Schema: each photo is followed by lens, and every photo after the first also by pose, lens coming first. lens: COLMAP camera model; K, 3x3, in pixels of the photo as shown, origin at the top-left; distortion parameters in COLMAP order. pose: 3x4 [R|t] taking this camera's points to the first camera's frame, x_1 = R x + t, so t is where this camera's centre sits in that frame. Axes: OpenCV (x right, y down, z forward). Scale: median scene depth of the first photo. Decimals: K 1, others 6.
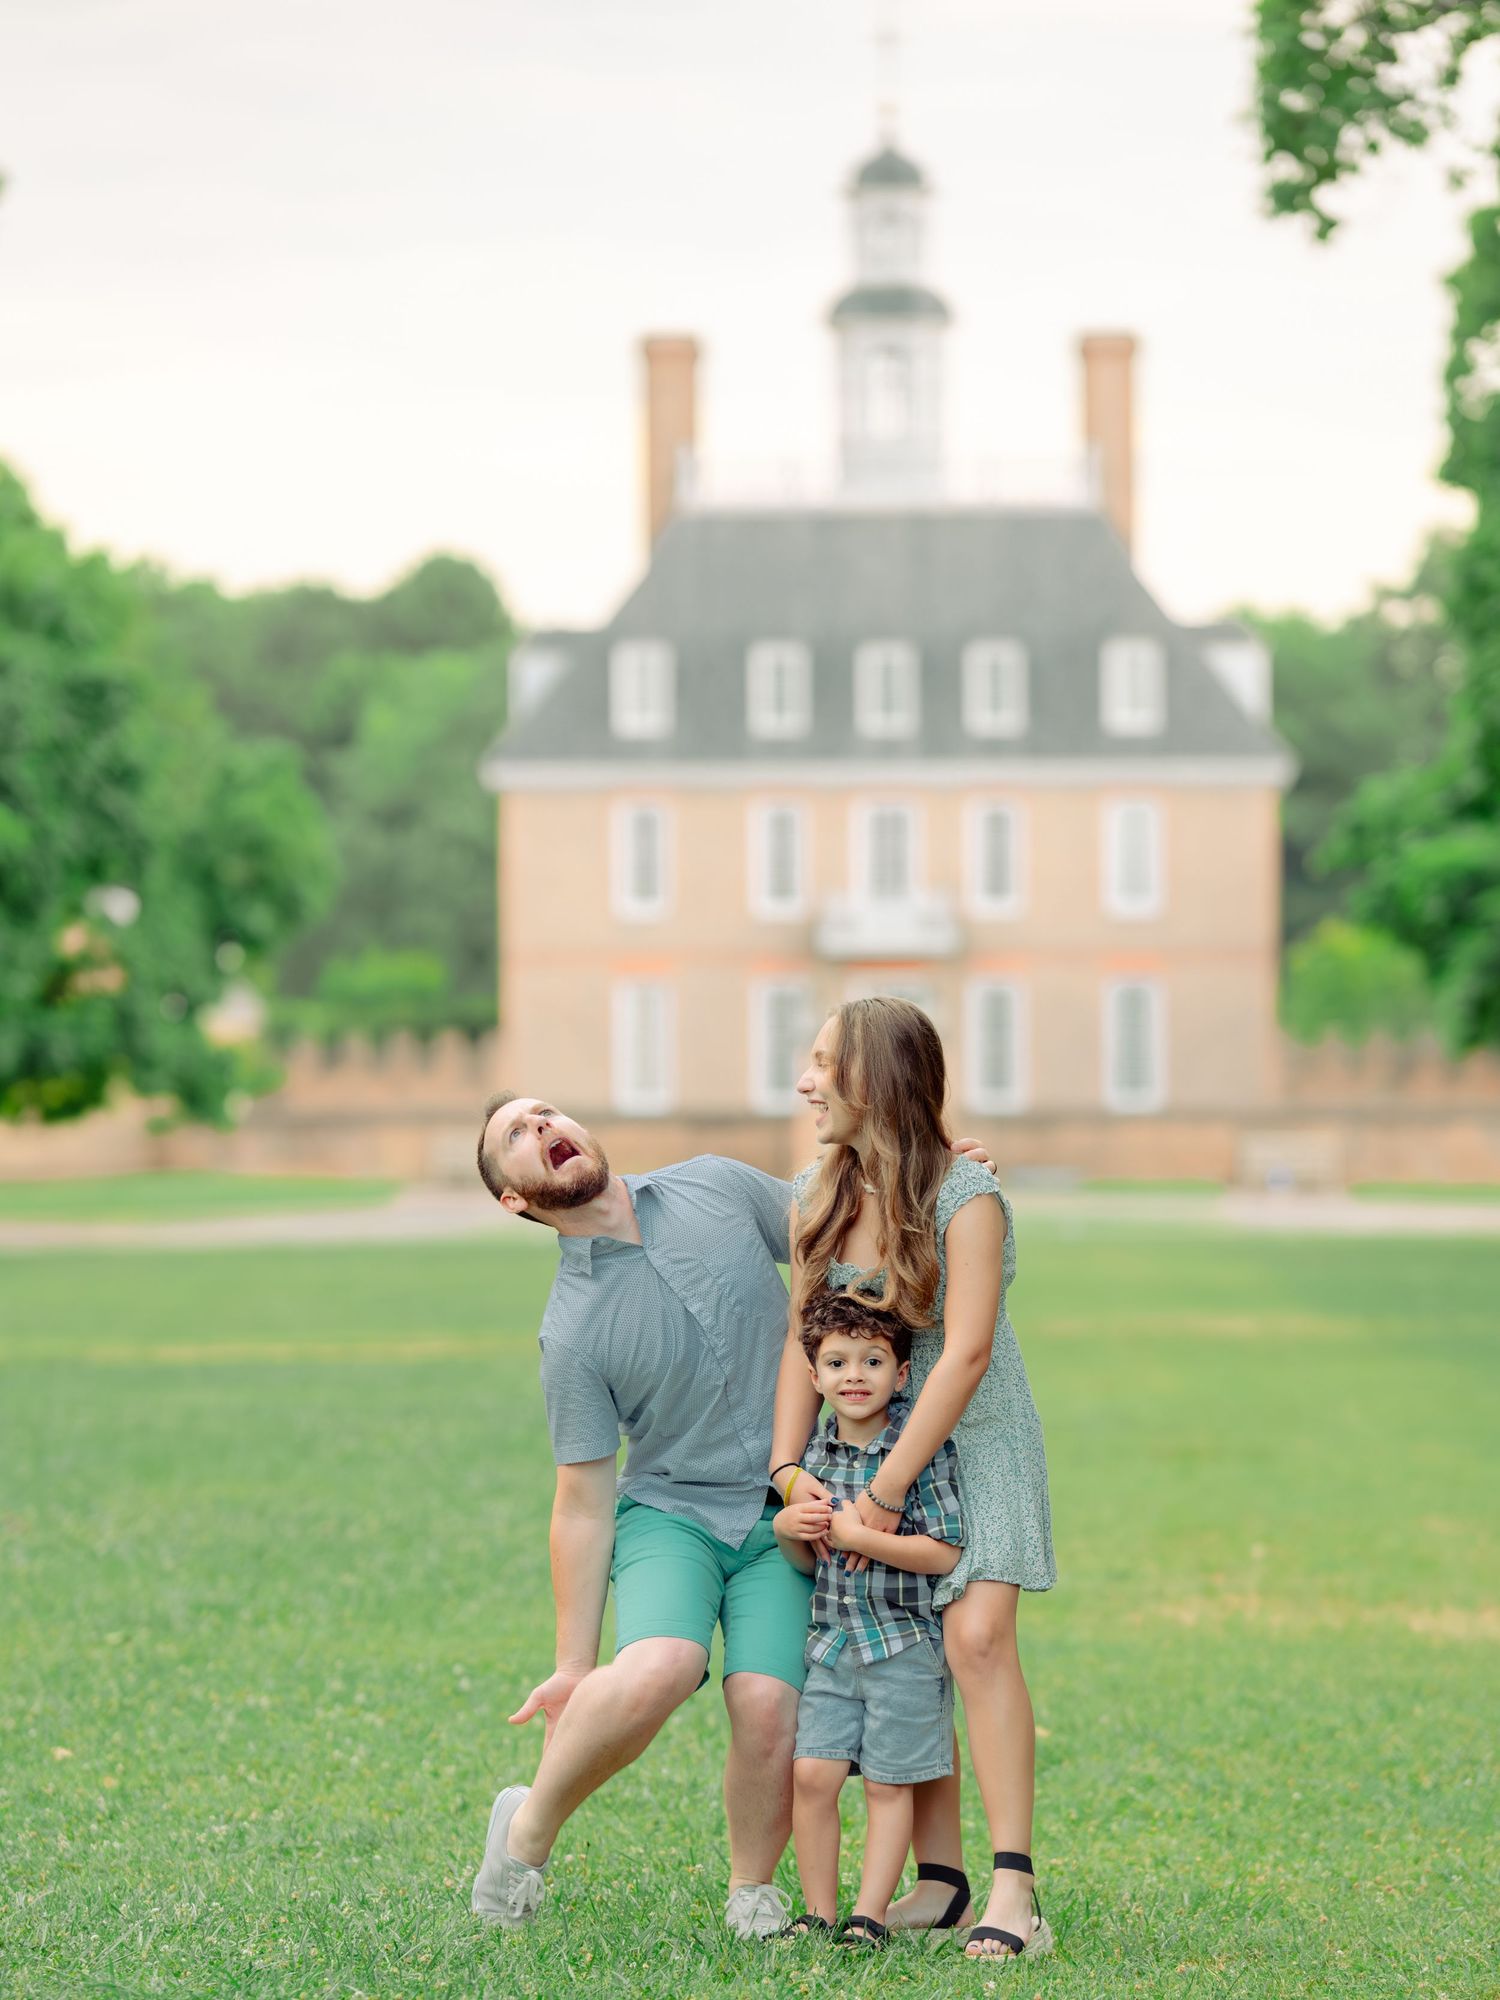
lens RADIAL K [[6510.3, 0, 806.7], [0, 6510.3, 1141.4], [0, 0, 1]] dist [0.774640, -2.525343]
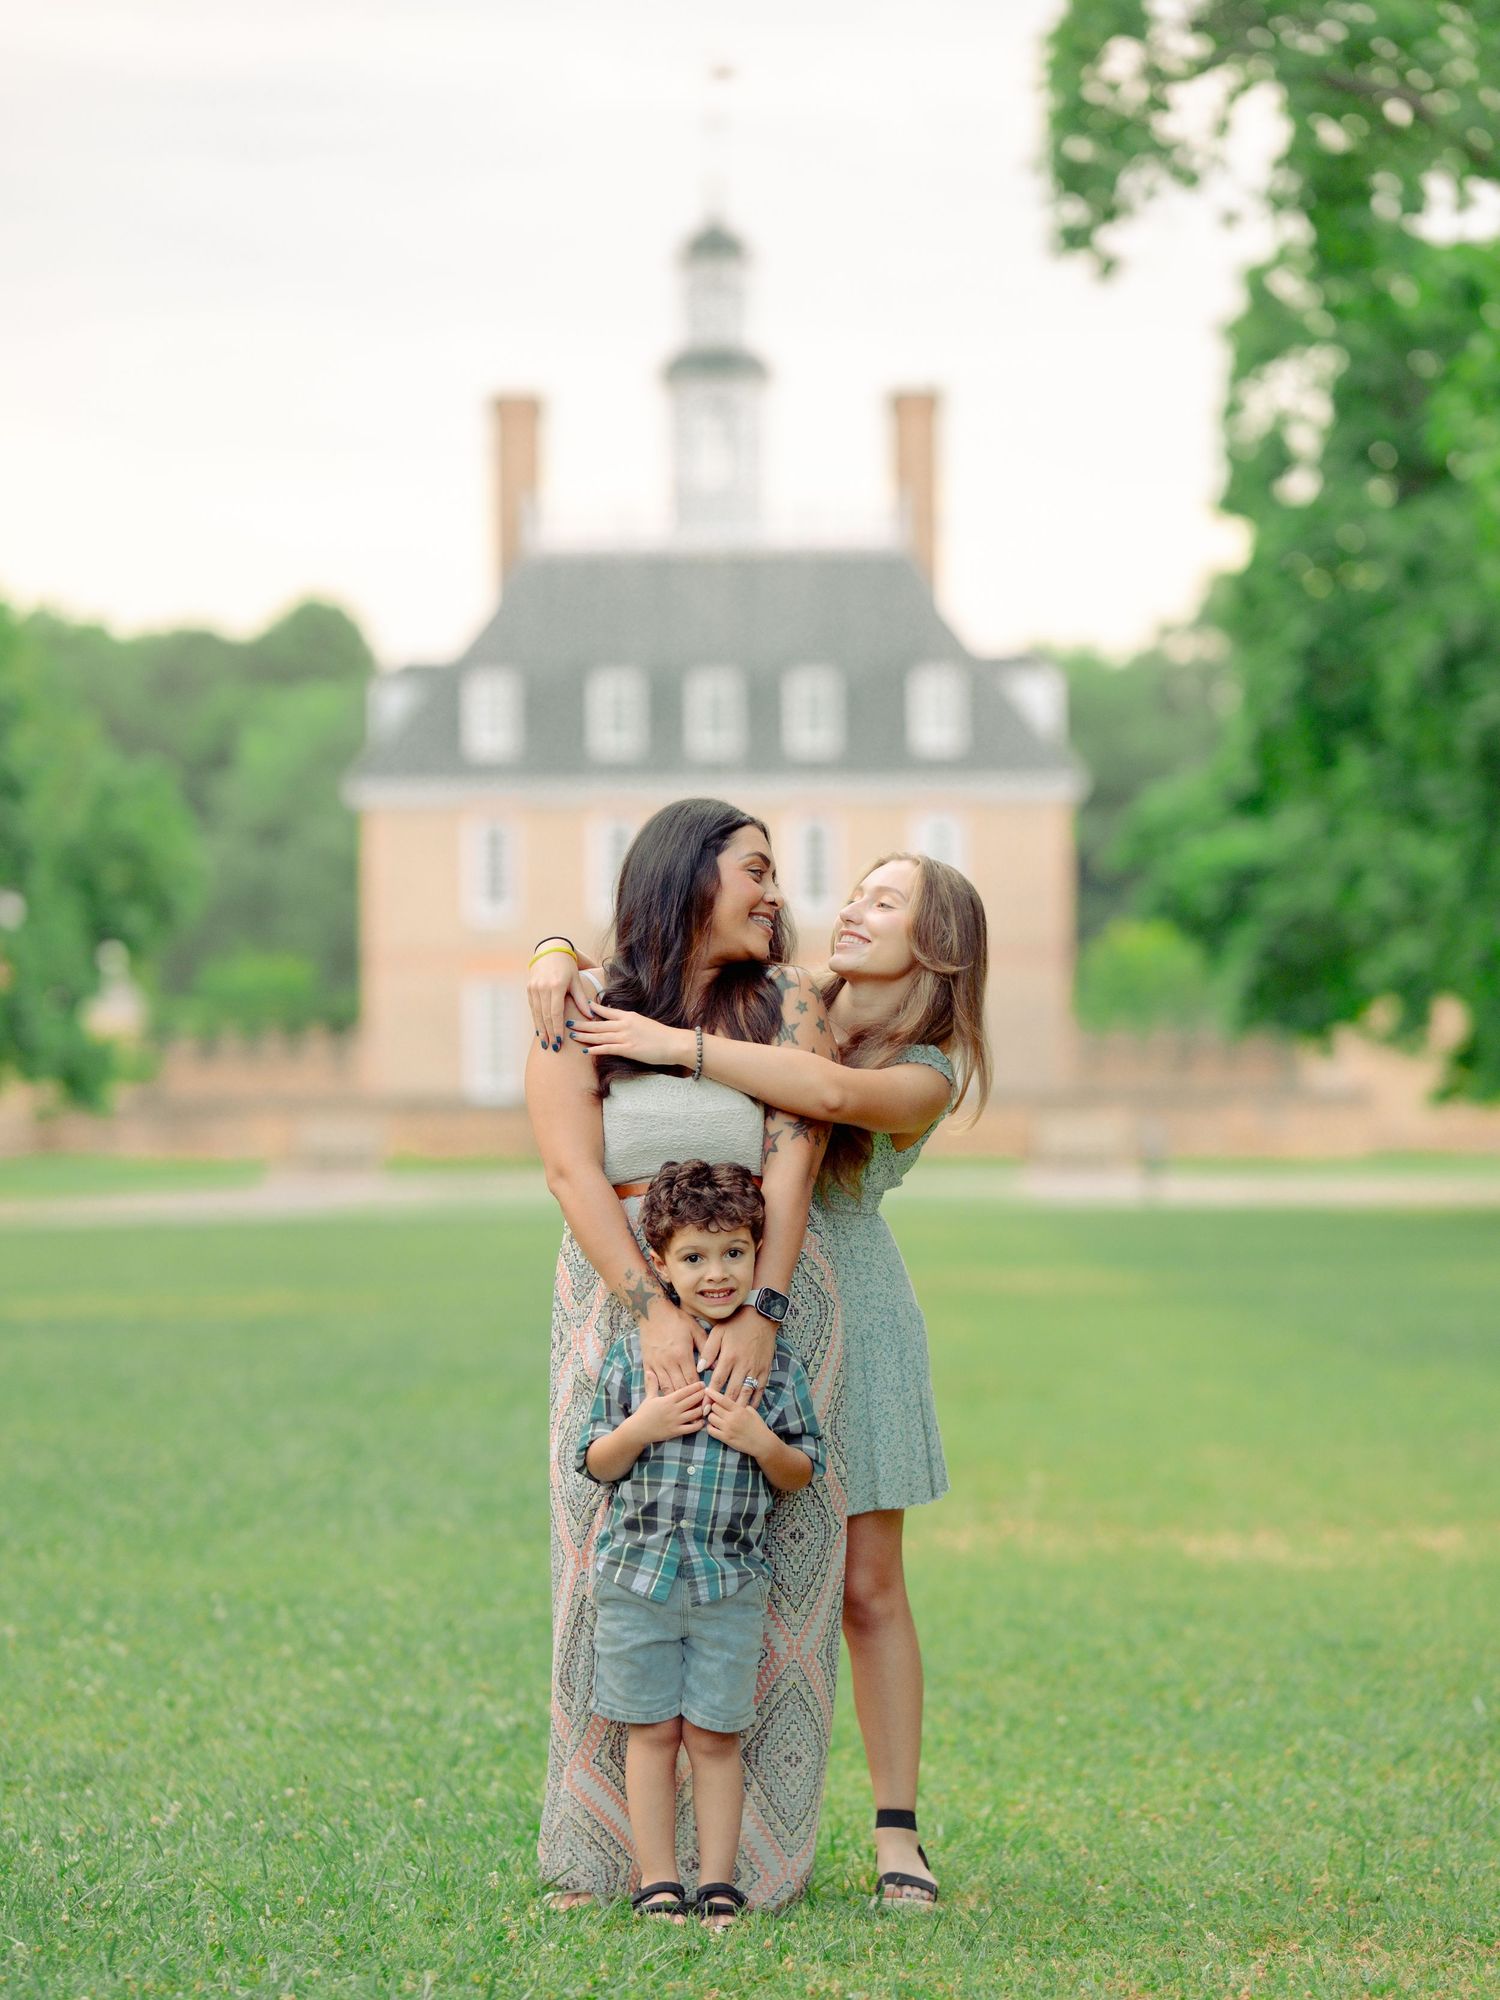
lens RADIAL K [[5681.1, 0, 701.4], [0, 5681.1, 1175.3], [0, 0, 1]] dist [0.553516, 0.011942]
pose [[0.999972, -0.005208, 0.005336, 0.005611], [0.005184, 0.999977, 0.004481, 0.005040], [-0.005359, -0.004453, 0.999976, 0.052424]]
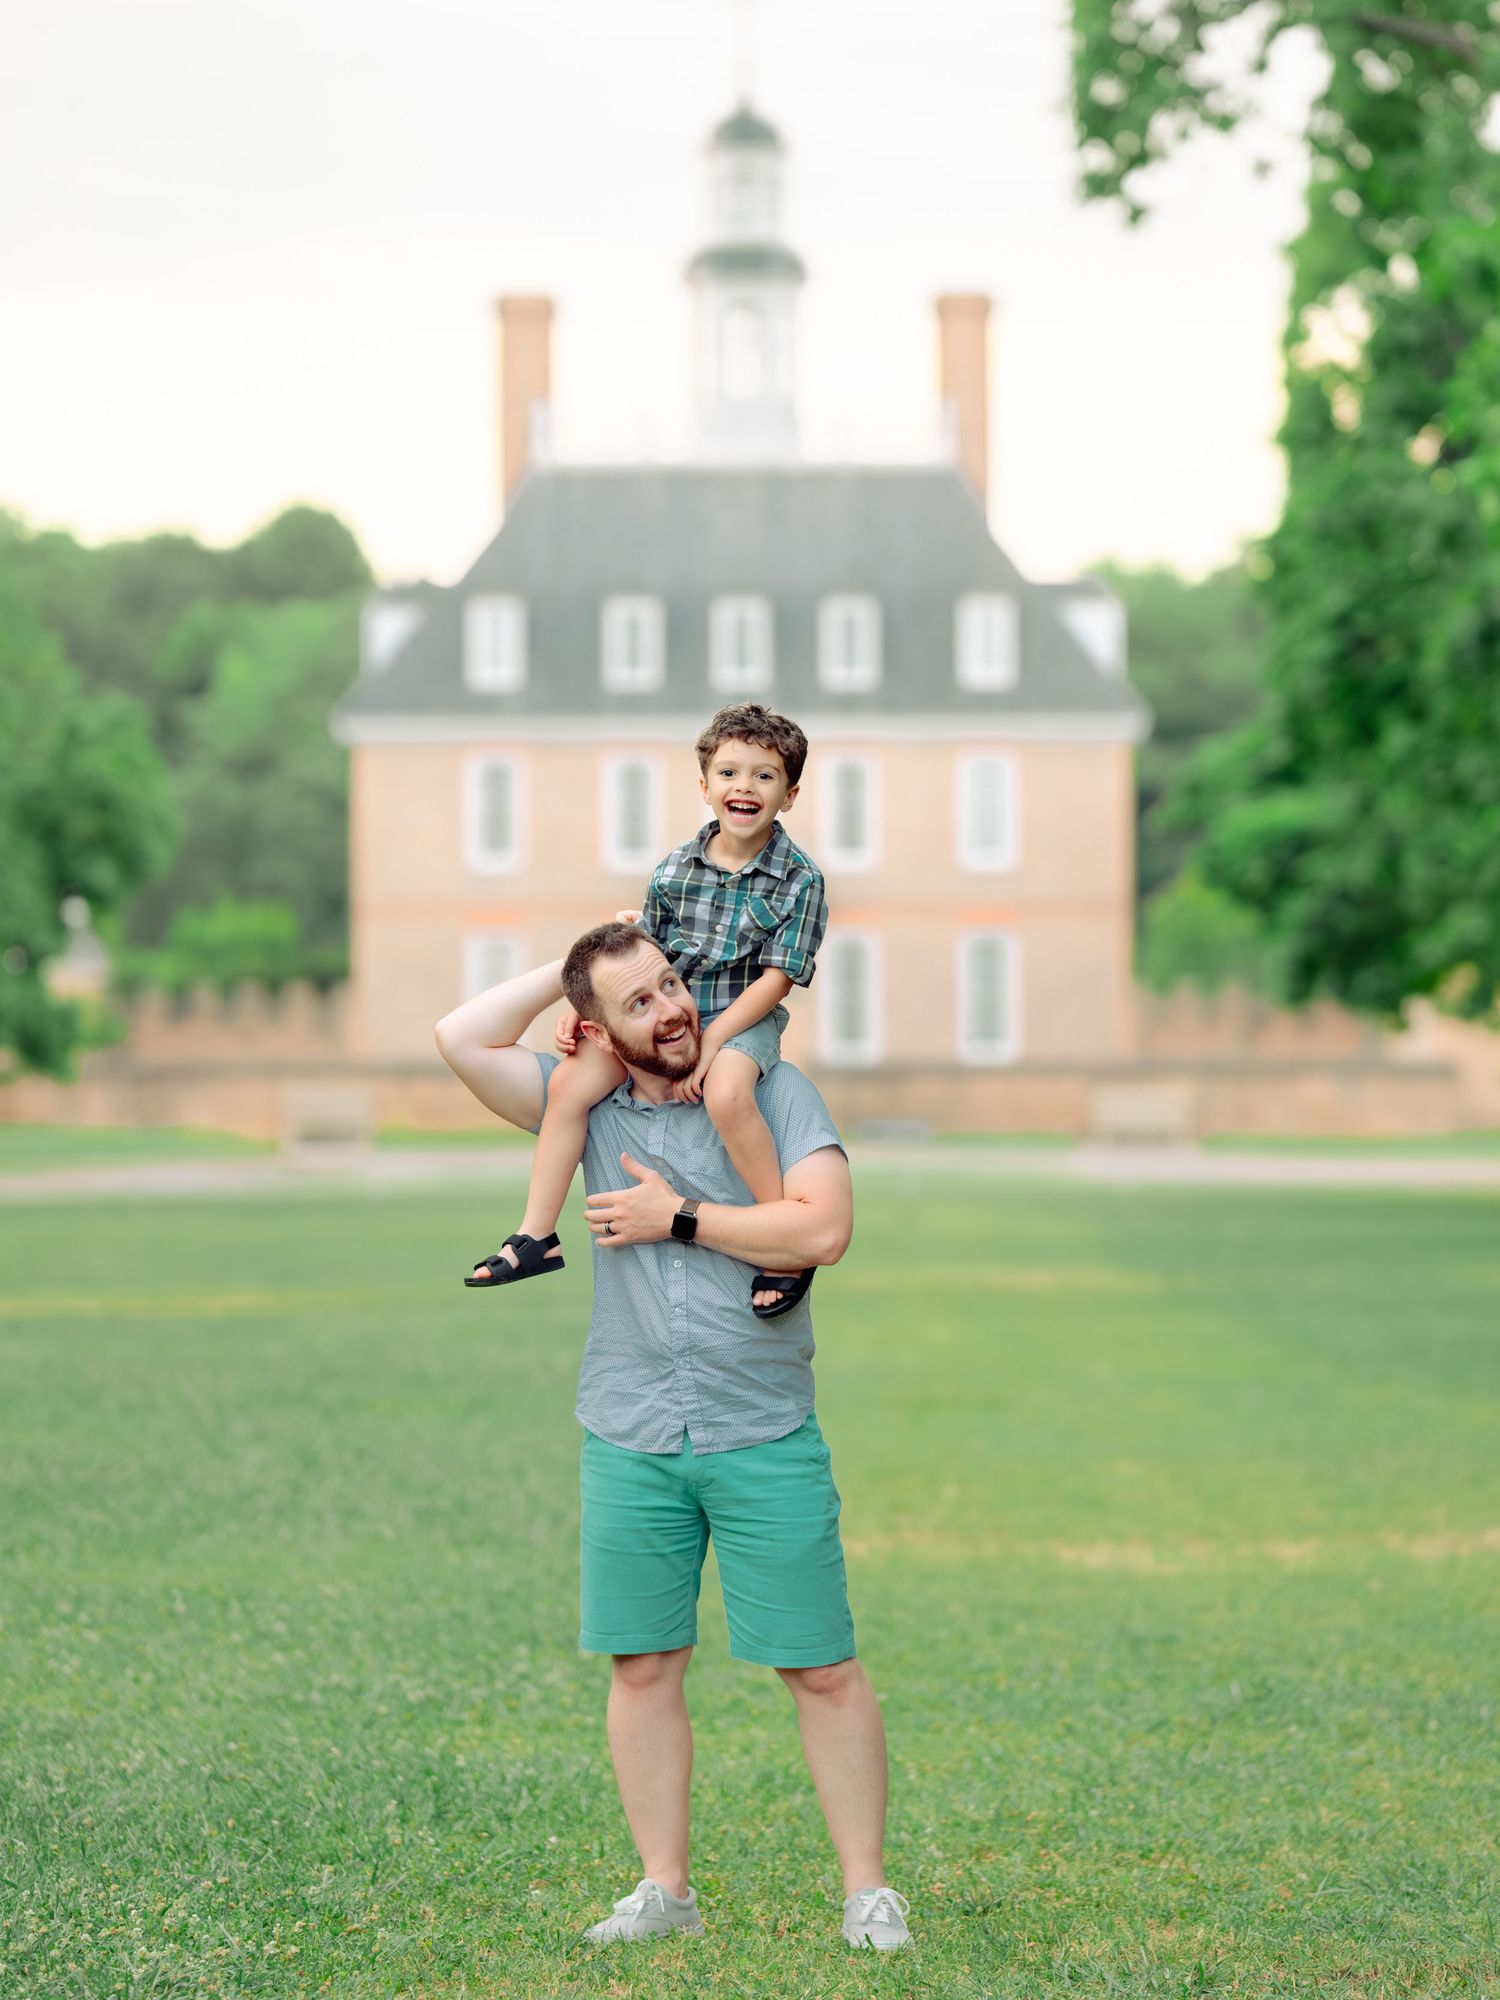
lens RADIAL K [[6879.6, 0, 751.3], [0, 6879.6, 945.8], [0, 0, 1]] dist [1.167089, -14.773723]
pose [[0.999991, 0.004045, 0.001285, 0.015711], [-0.004019, 0.999798, -0.019699, -0.002483], [-0.001364, 0.019693, 0.999805, -0.070001]]
